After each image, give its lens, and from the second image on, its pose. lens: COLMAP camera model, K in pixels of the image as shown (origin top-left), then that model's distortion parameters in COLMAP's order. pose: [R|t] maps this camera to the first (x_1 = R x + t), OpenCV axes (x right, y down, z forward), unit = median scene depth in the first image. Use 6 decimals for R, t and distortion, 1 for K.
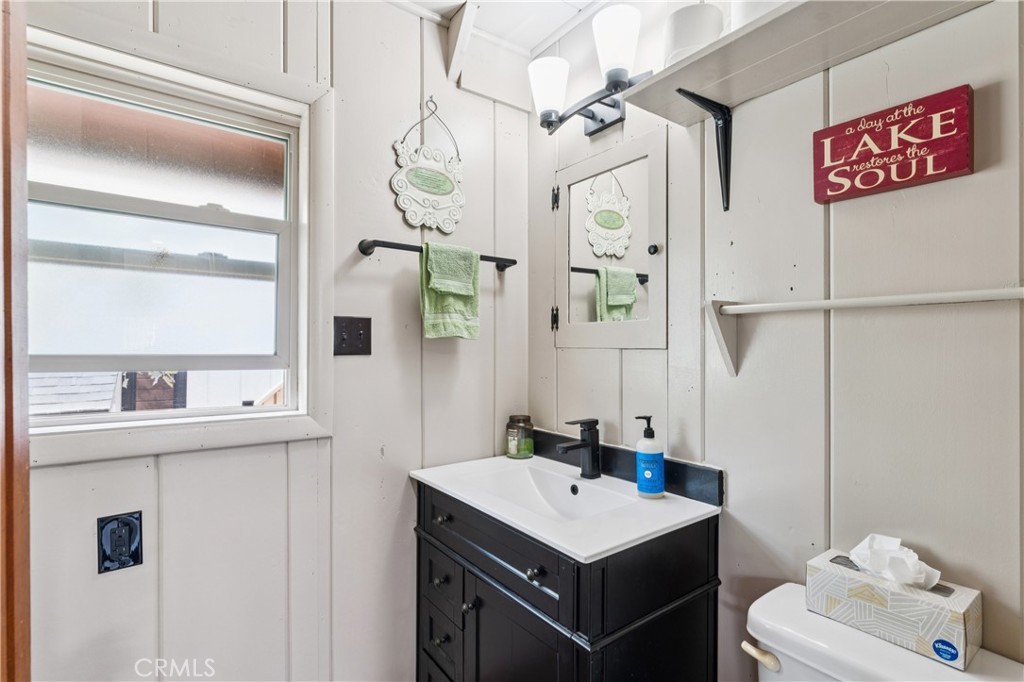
lens RADIAL K [[495.8, 0, 503.9], [0, 495.8, 344.5], [0, 0, 1]] dist [0.011383, 0.001836]
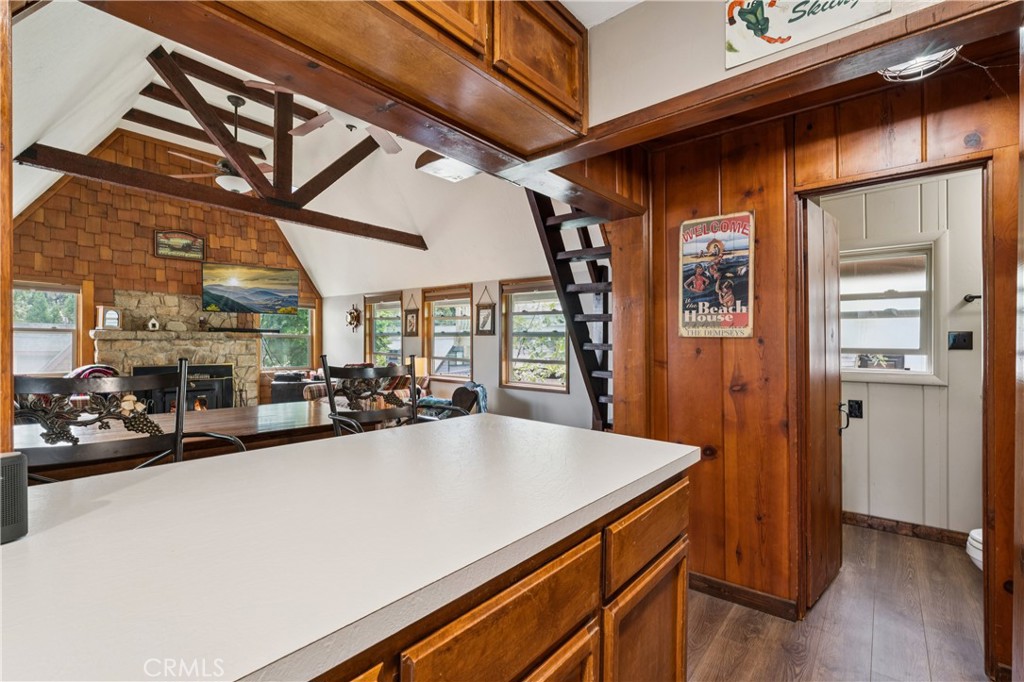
lens RADIAL K [[466.5, 0, 507.7], [0, 466.5, 341.0], [0, 0, 1]] dist [-0.005466, 0.000292]
pose [[0.236537, -0.000209, -0.971623, 1.213110], [0.001274, 0.999999, 0.000095, -0.019653], [0.971622, -0.001261, 0.236537, -1.413609]]
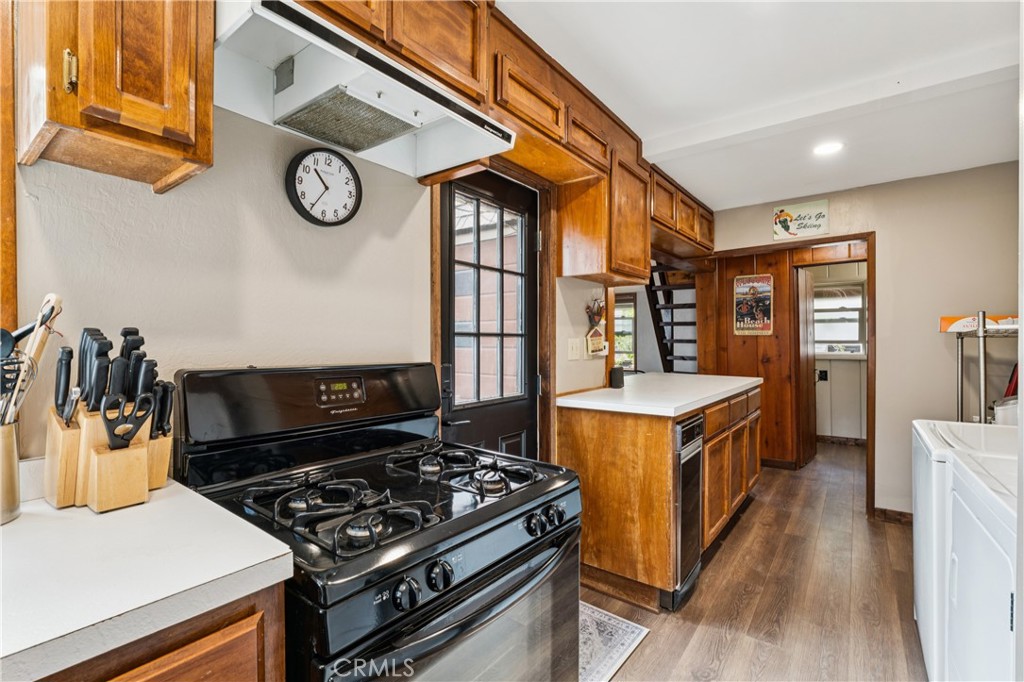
lens RADIAL K [[466.5, 0, 510.2], [0, 466.5, 339.3], [0, 0, 1]] dist [-0.005466, 0.000292]
pose [[0.275972, -0.001577, -0.961164, 2.485503], [0.012048, 0.999926, 0.001818, -0.030574], [0.961090, -0.012082, 0.275971, -2.884930]]
